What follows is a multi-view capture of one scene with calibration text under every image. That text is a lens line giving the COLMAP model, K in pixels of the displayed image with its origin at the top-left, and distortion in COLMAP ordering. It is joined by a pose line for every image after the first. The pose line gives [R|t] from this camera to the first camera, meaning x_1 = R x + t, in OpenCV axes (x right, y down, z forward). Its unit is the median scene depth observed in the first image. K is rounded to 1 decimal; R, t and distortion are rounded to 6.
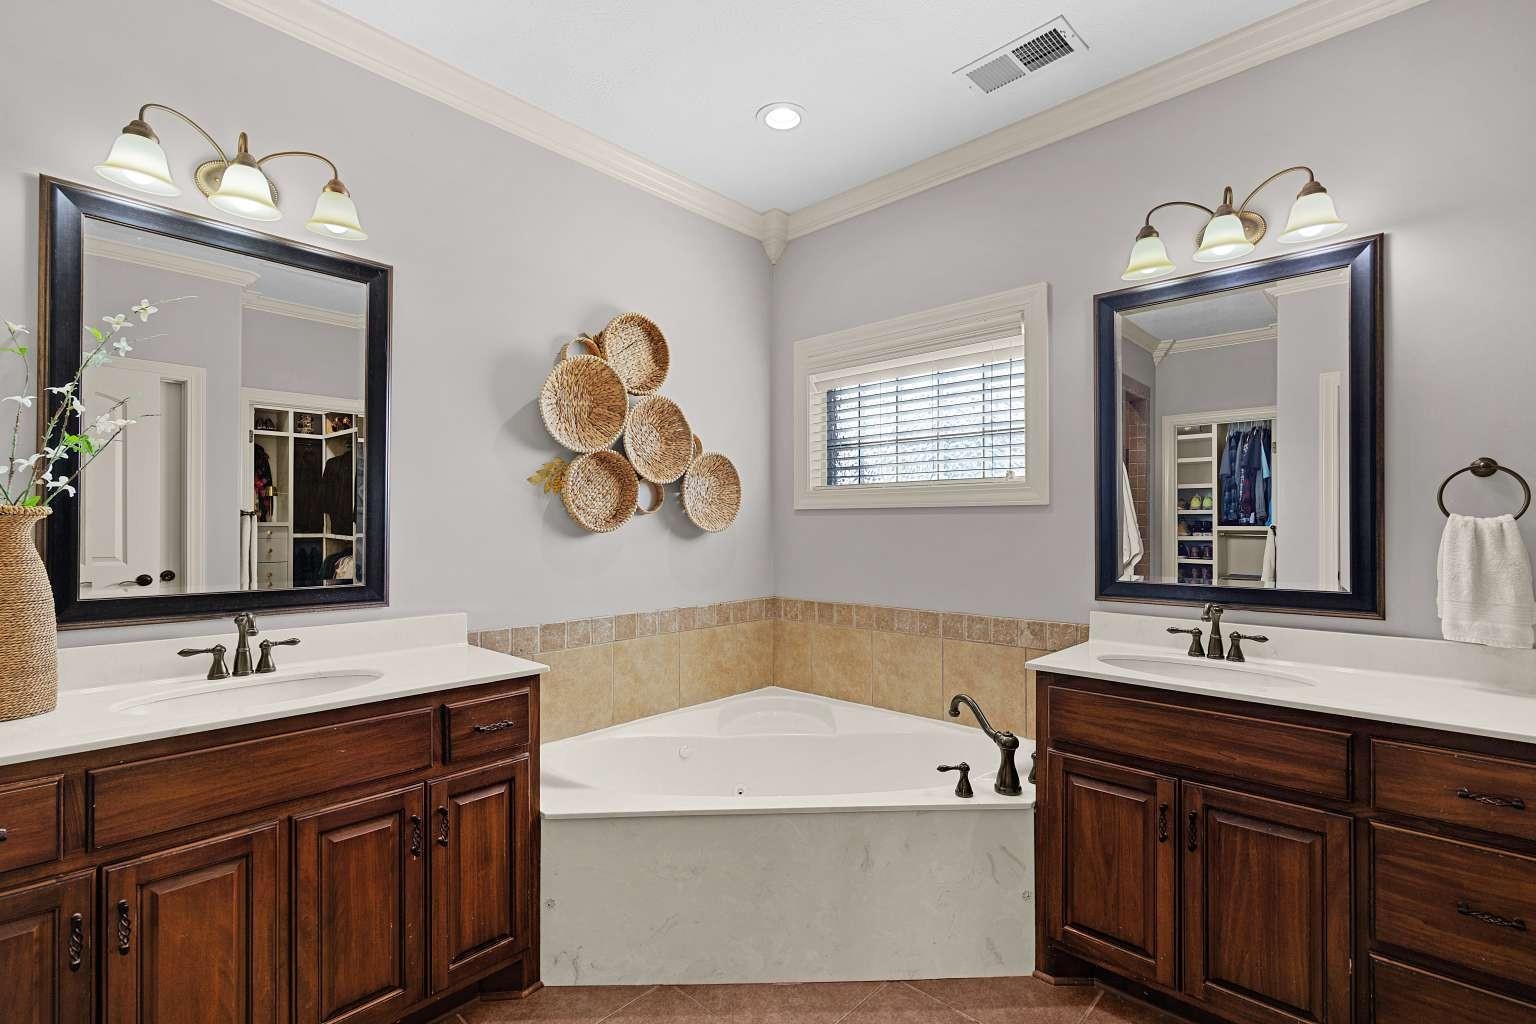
lens RADIAL K [[631.2, 0, 770.4], [0, 631.2, 525.0], [0, 0, 1]] dist [-0.000152, -0.000144]
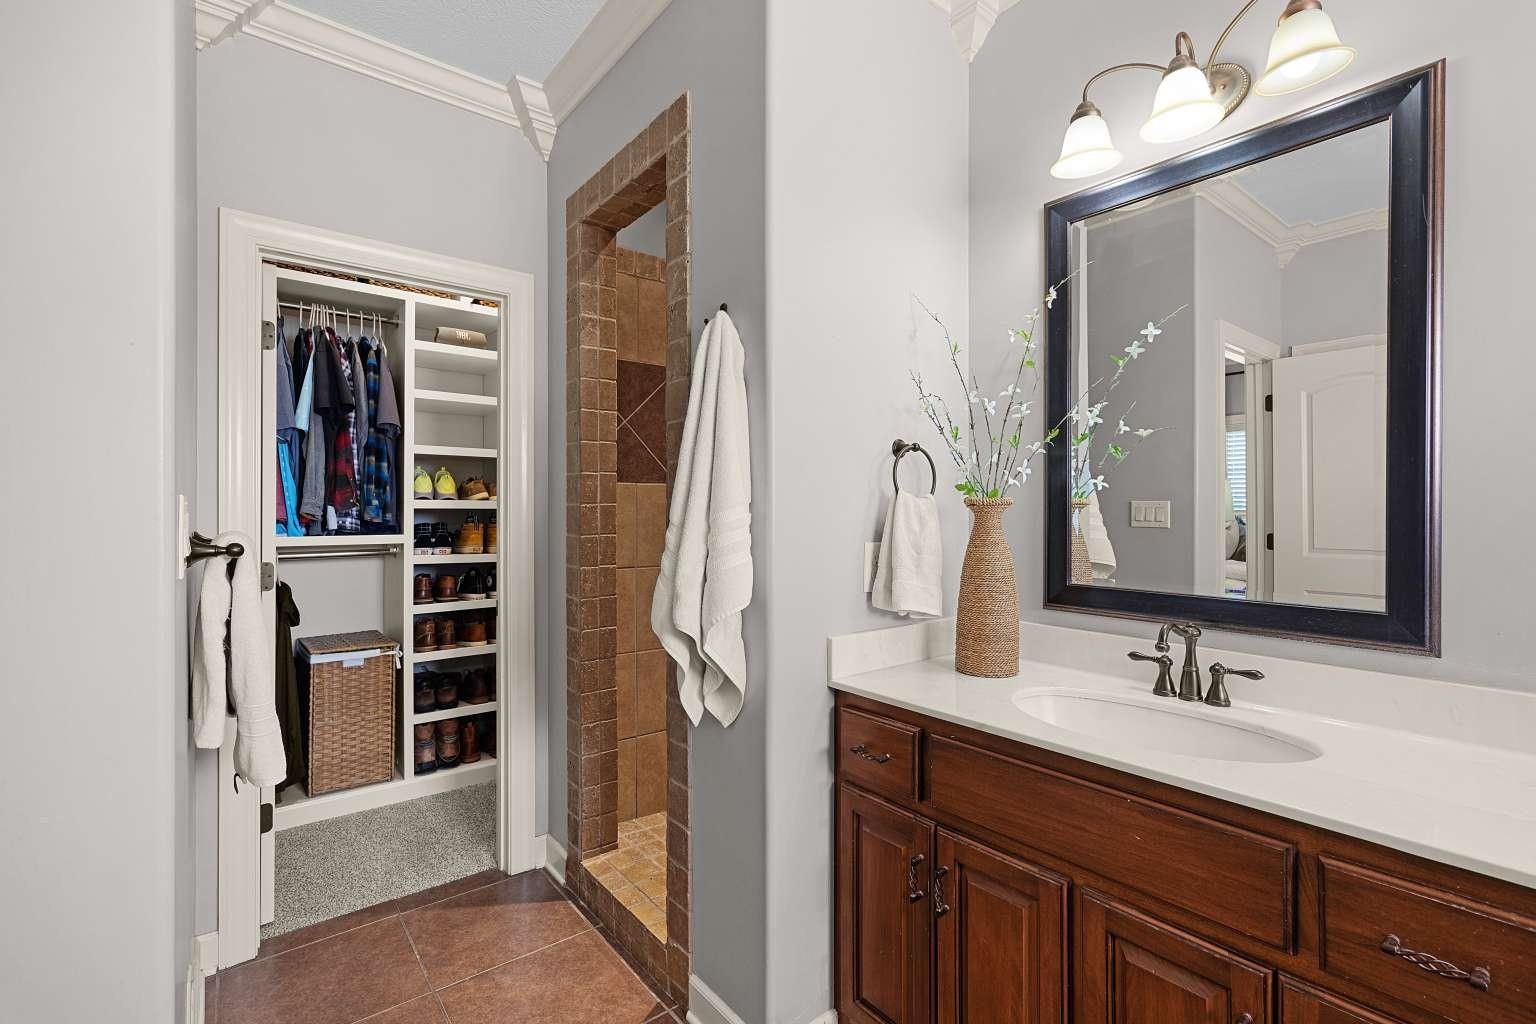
lens RADIAL K [[682.0, 0, 767.8], [0, 682.0, 514.4], [0, 0, 1]] dist [0.000322, 0.000099]
pose [[-0.123982, 0.003384, -0.992279, 0.115934], [-0.002279, 0.999991, 0.003695, -0.002624], [0.992282, 0.002719, -0.123973, 0.648644]]
